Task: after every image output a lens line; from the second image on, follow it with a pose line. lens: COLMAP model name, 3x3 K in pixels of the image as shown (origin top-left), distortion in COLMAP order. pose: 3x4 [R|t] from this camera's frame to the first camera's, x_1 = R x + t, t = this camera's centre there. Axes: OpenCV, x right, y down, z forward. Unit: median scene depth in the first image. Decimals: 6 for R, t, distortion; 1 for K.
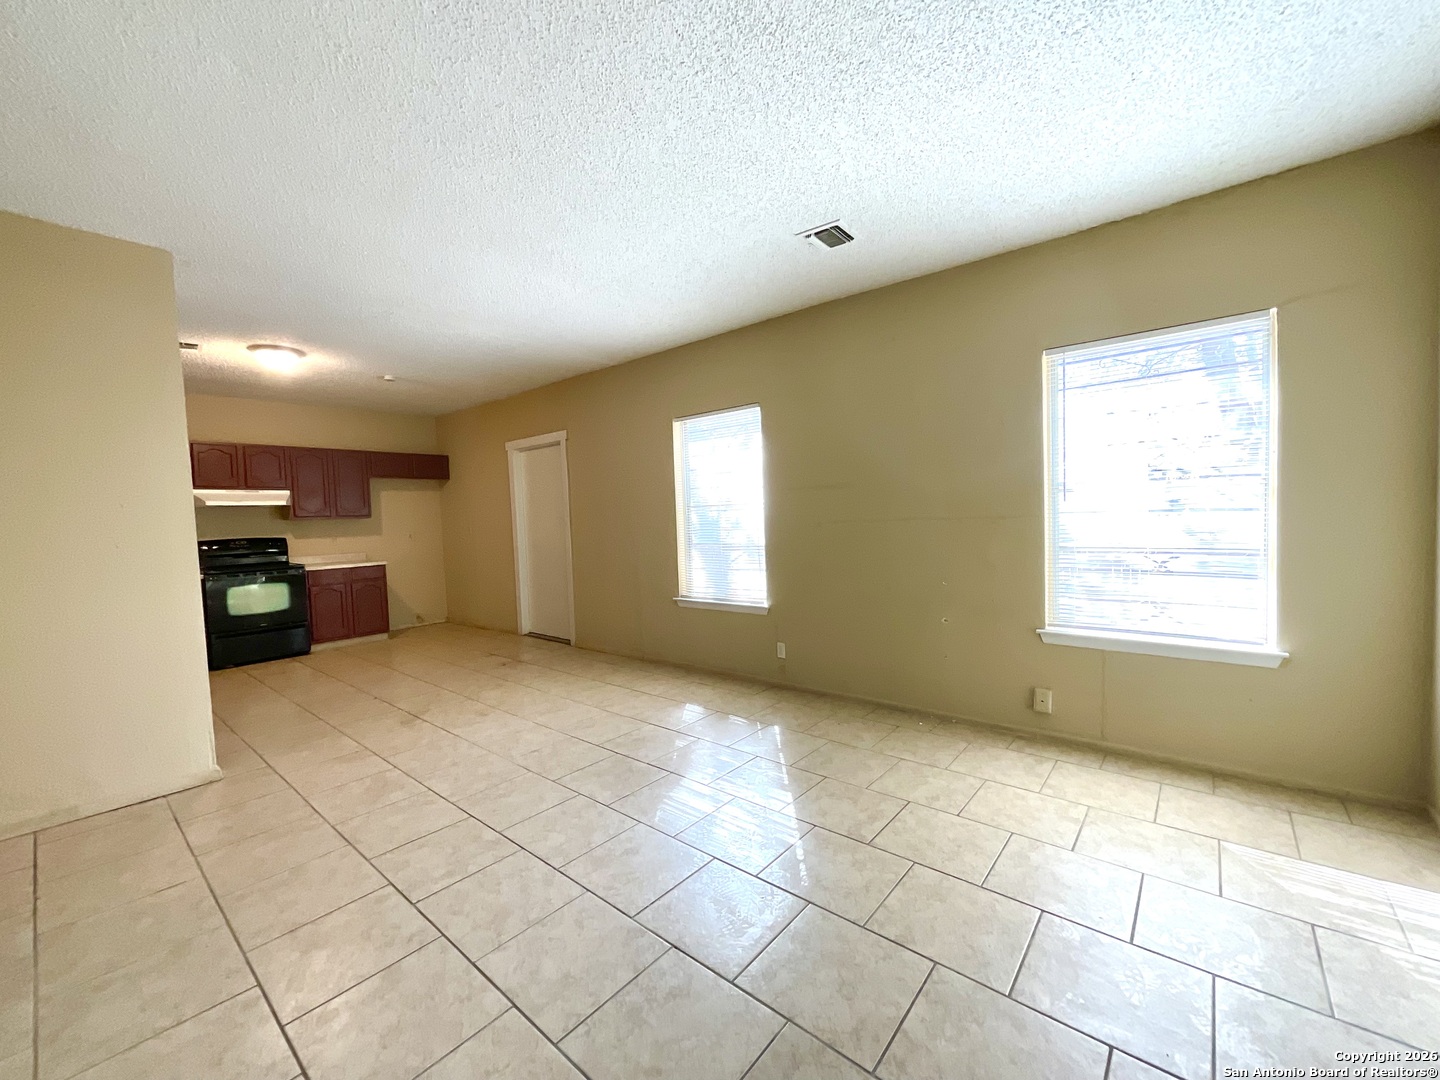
lens RADIAL K [[578.6, 0, 720.0], [0, 578.6, 540.0], [0, 0, 1]] dist [-0.008149, 0.004467]
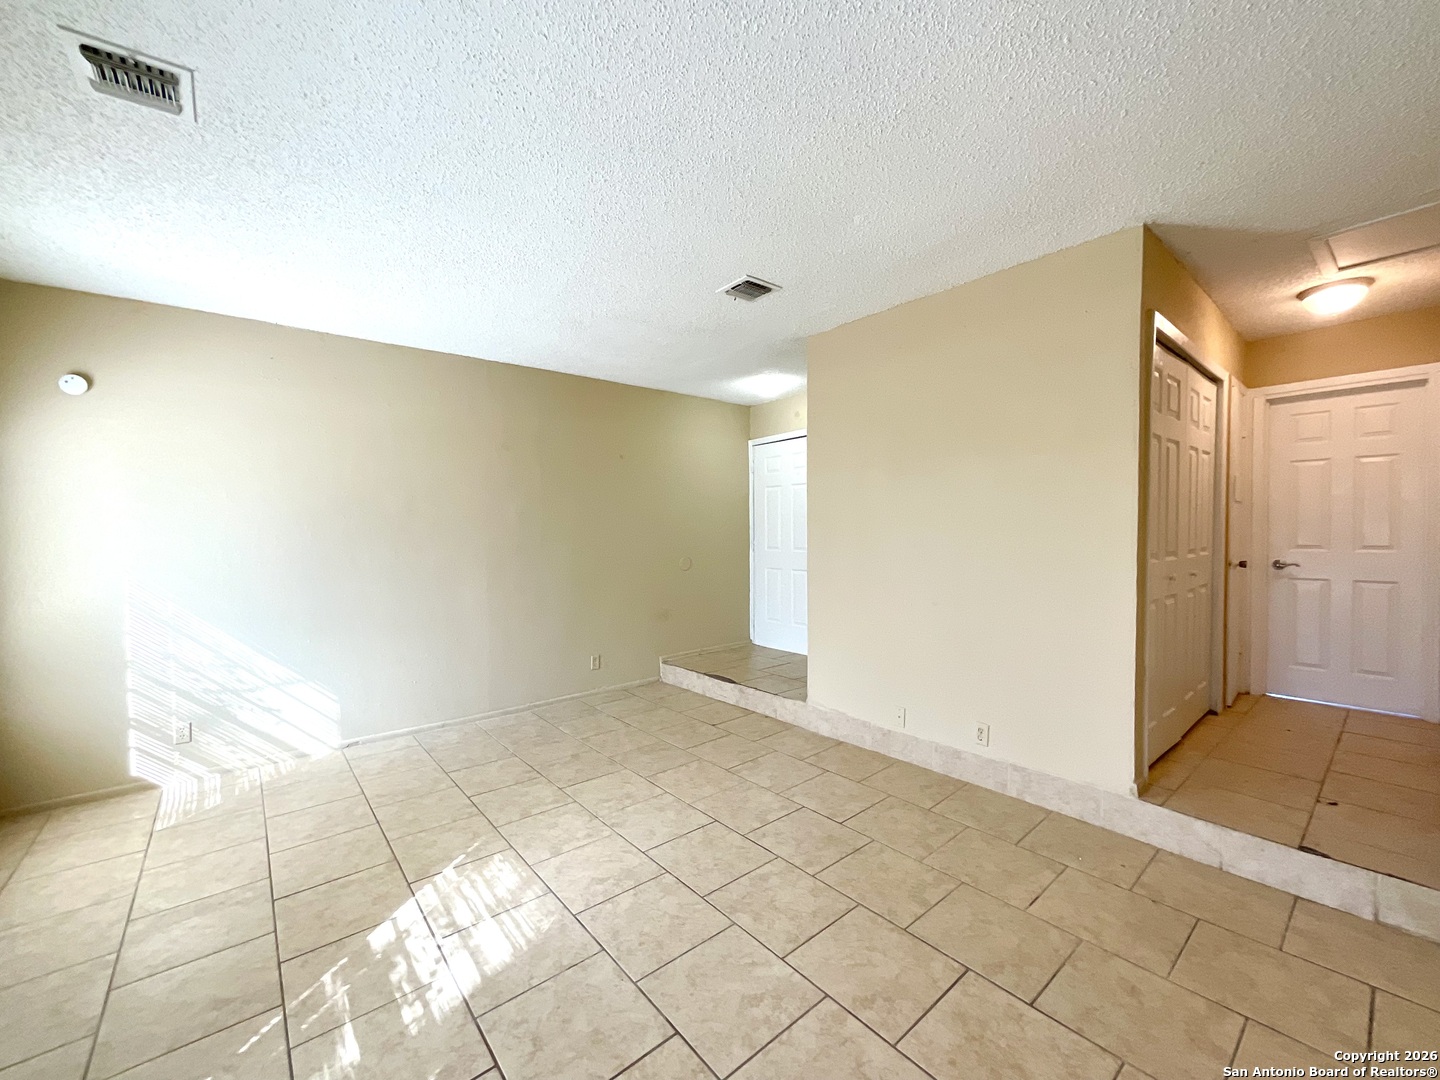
lens RADIAL K [[578.6, 0, 720.0], [0, 578.6, 540.0], [0, 0, 1]] dist [-0.008149, 0.004467]
pose [[-0.983700, 0.041183, 0.175036, -0.507209], [0.051750, 0.997075, 0.056237, -0.101042], [-0.172208, 0.064379, -0.982955, 1.711860]]
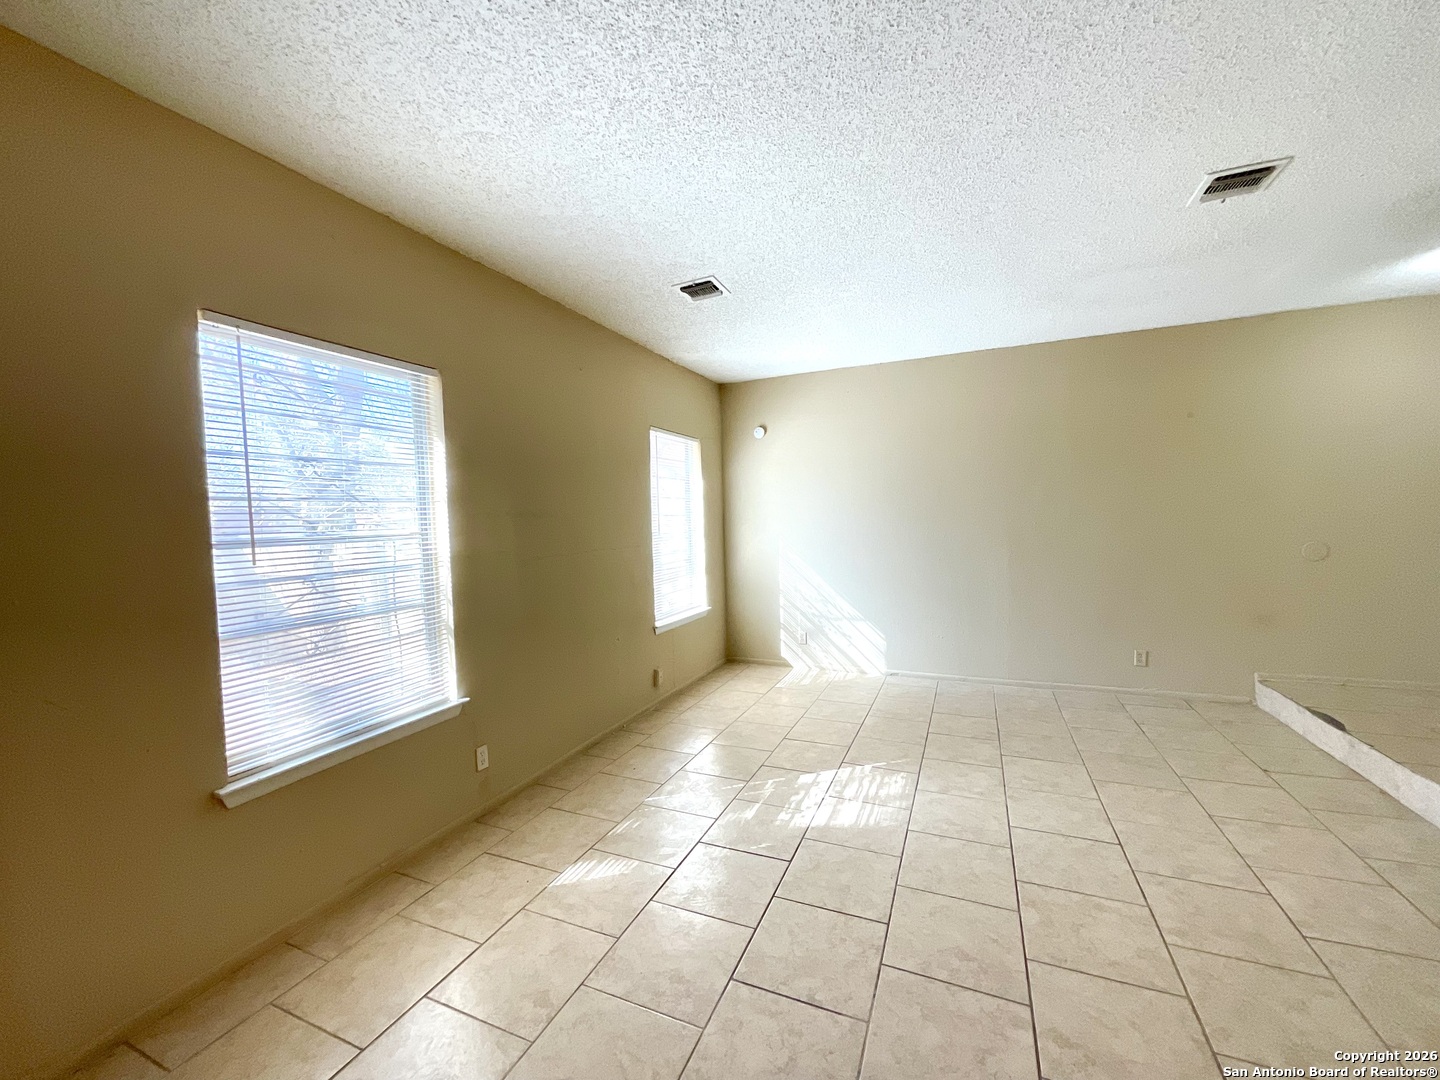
lens RADIAL K [[578.6, 0, 720.0], [0, 578.6, 540.0], [0, 0, 1]] dist [-0.008149, 0.004467]
pose [[-0.282366, 0.002834, 0.959303, -1.014511], [0.079576, 0.996618, 0.020478, -0.081651], [-0.956001, 0.082120, -0.281637, 1.527200]]
